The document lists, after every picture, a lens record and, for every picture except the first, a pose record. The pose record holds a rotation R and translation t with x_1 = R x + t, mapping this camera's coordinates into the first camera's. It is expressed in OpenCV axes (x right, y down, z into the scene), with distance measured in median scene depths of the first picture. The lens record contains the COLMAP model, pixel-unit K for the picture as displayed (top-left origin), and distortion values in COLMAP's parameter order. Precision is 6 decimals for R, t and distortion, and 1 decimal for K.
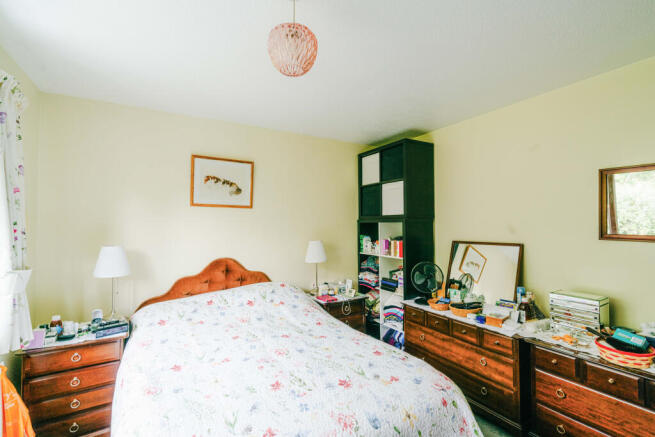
lens RADIAL K [[309.3, 0, 329.2], [0, 309.3, 219.8], [0, 0, 1]] dist [-0.013802, -0.000211]
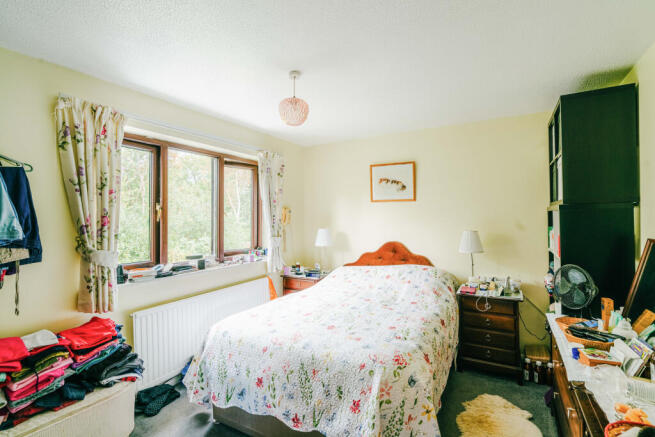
lens RADIAL K [[309.3, 0, 330.3], [0, 309.3, 216.2], [0, 0, 1]] dist [-0.013802, -0.000211]
pose [[0.475600, -0.002072, -0.879659, 0.684082], [0.026417, 0.999580, 0.011928, -0.002112], [0.879265, -0.028911, 0.475455, 0.169579]]
